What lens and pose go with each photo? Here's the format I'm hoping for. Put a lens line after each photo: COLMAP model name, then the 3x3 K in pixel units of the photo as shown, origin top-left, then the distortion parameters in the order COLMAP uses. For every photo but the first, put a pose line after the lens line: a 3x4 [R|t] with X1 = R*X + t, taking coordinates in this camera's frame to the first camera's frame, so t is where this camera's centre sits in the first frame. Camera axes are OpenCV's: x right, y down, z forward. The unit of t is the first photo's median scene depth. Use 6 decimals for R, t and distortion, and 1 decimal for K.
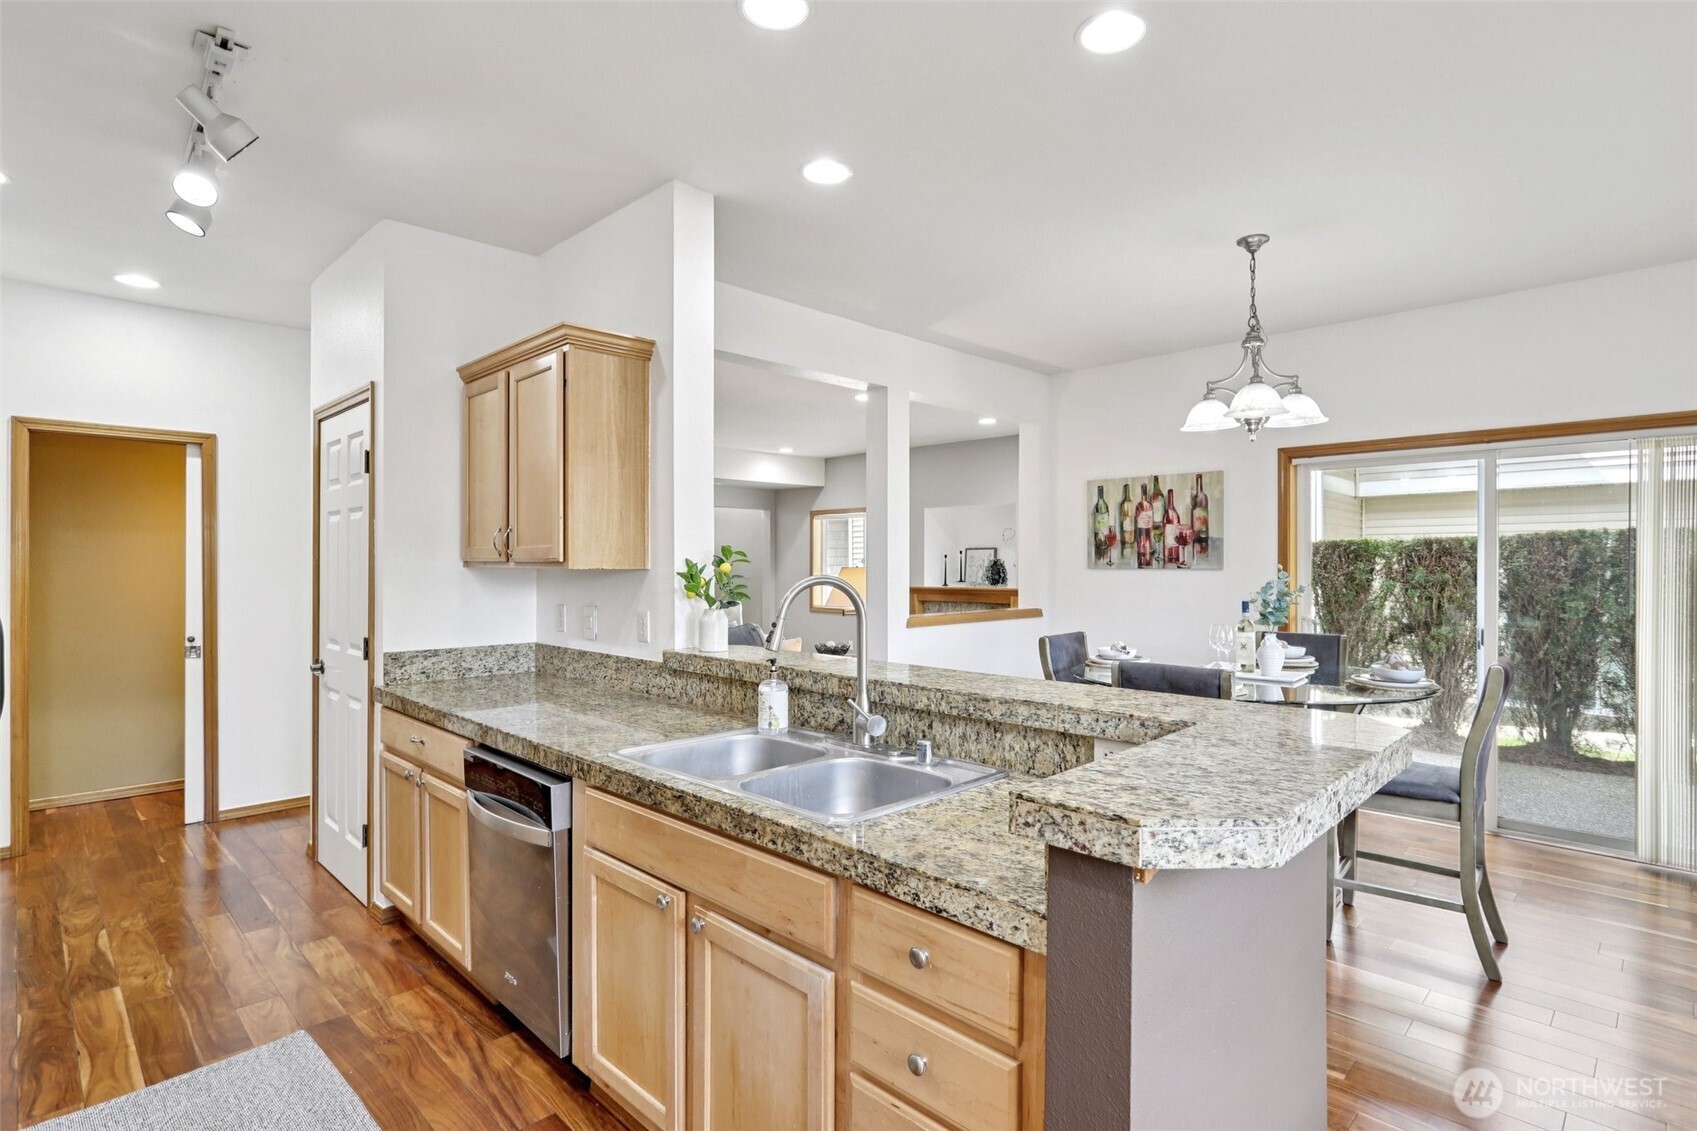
lens RADIAL K [[838.3, 0, 850.2], [0, 838.3, 570.3], [0, 0, 1]] dist [-0.002584, -0.000437]
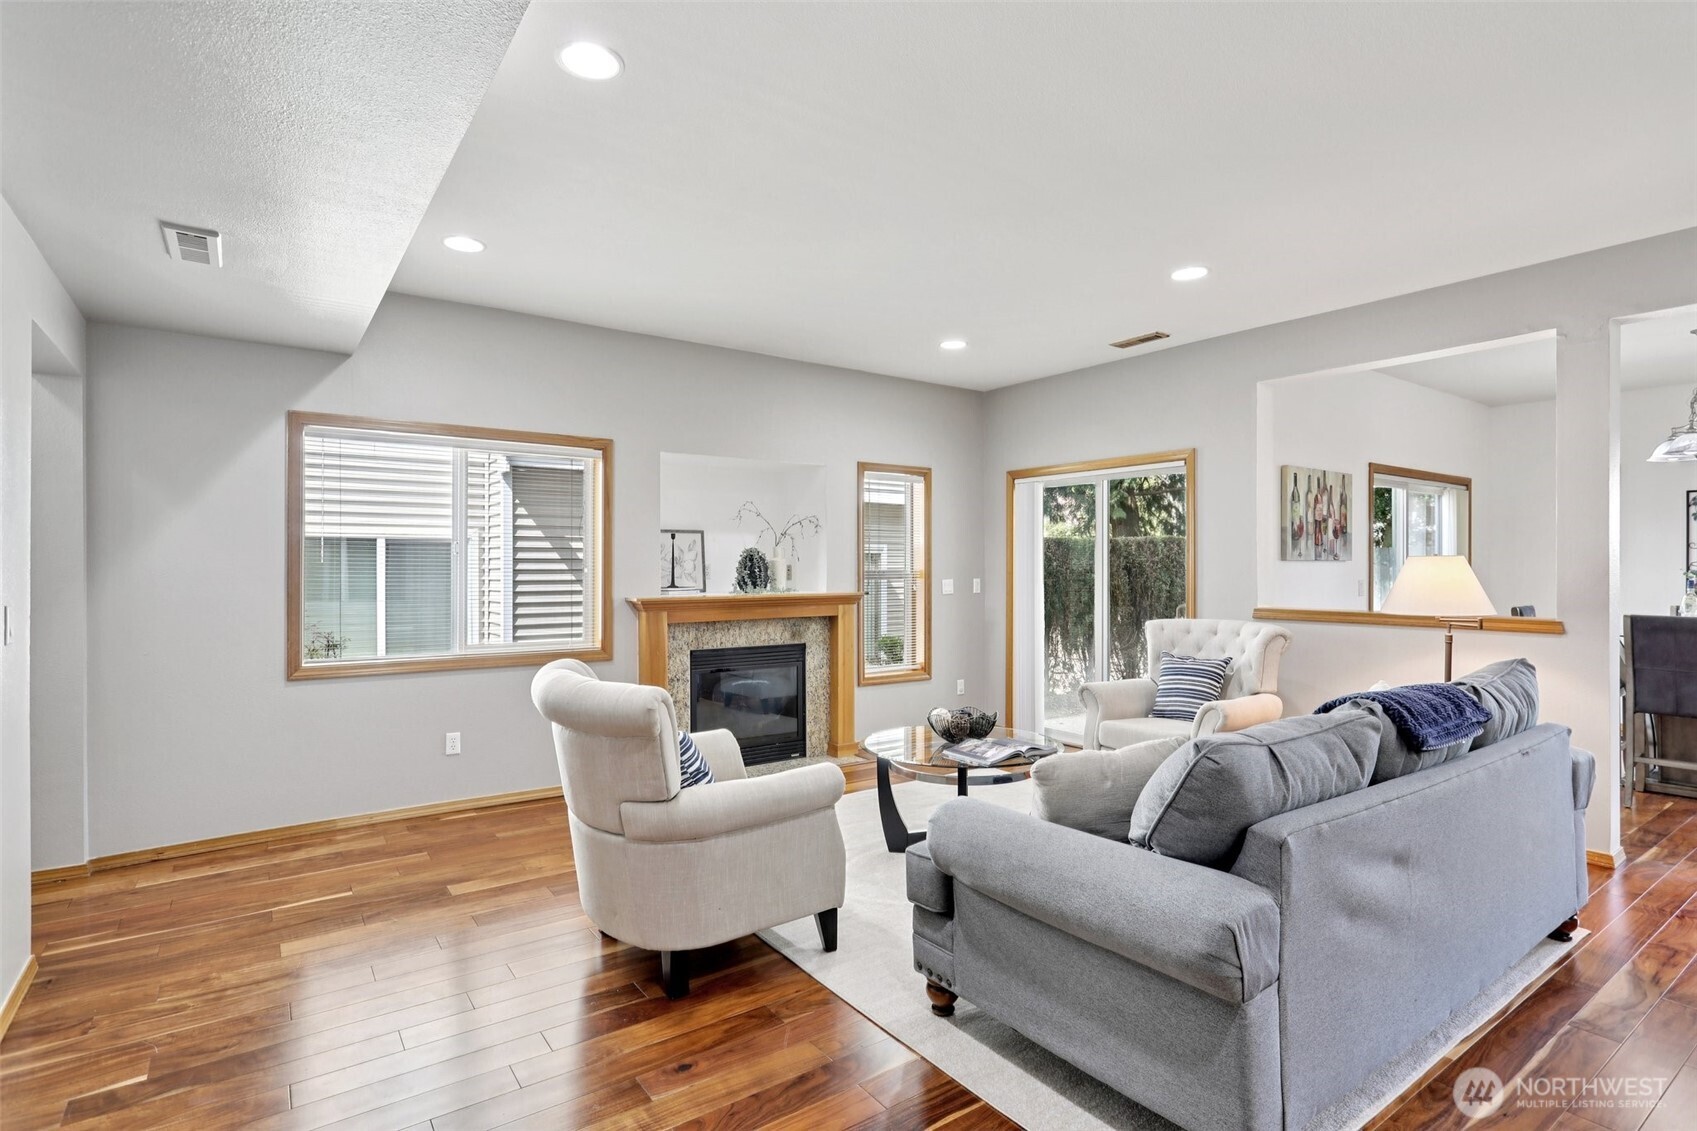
lens RADIAL K [[838.3, 0, 850.2], [0, 838.3, 570.3], [0, 0, 1]] dist [-0.002584, -0.000437]
pose [[0.163973, -0.007113, 0.986439, -0.738409], [0.007789, 0.999952, 0.005915, 0.000678], [-0.986434, 0.006714, 0.164020, 1.358103]]
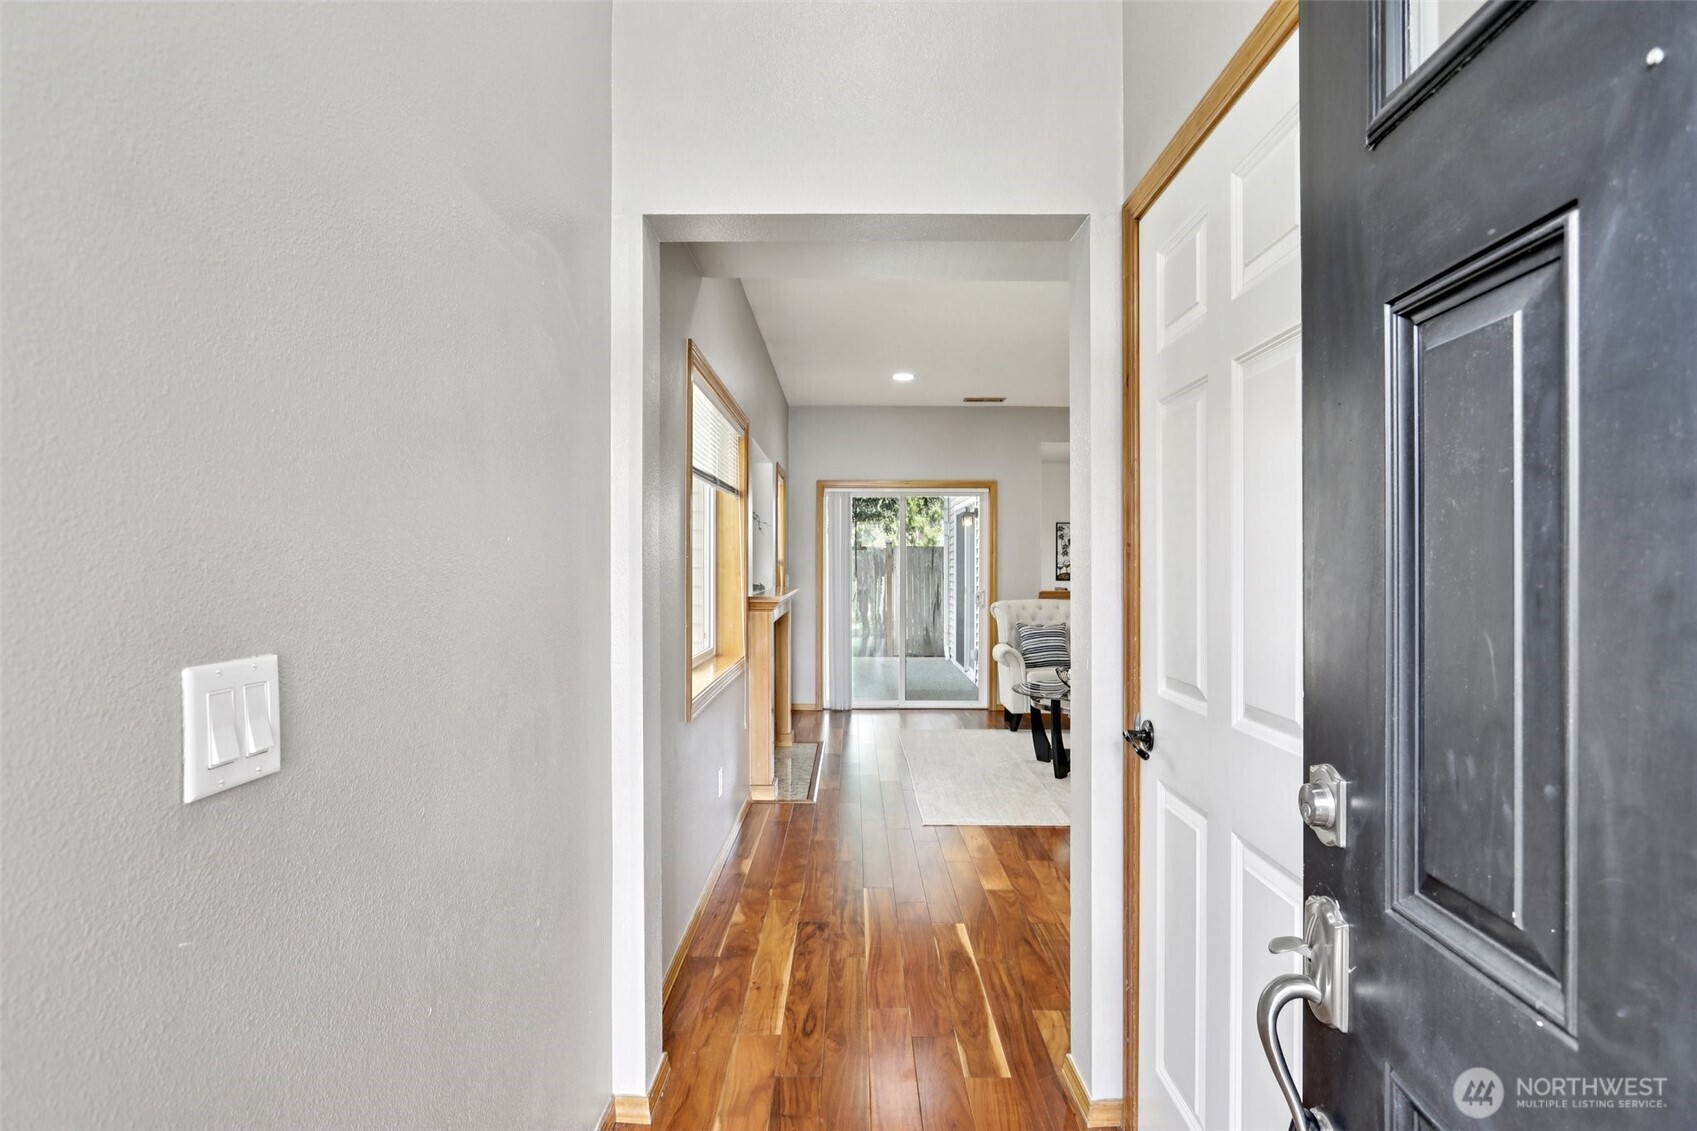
lens RADIAL K [[838.3, 0, 850.2], [0, 838.3, 570.3], [0, 0, 1]] dist [-0.002584, -0.000437]
pose [[-0.698076, -0.004313, 0.716011, -0.539648], [0.005965, 0.999912, 0.011839, -0.001551], [-0.715999, 0.012536, -0.697989, 2.248383]]
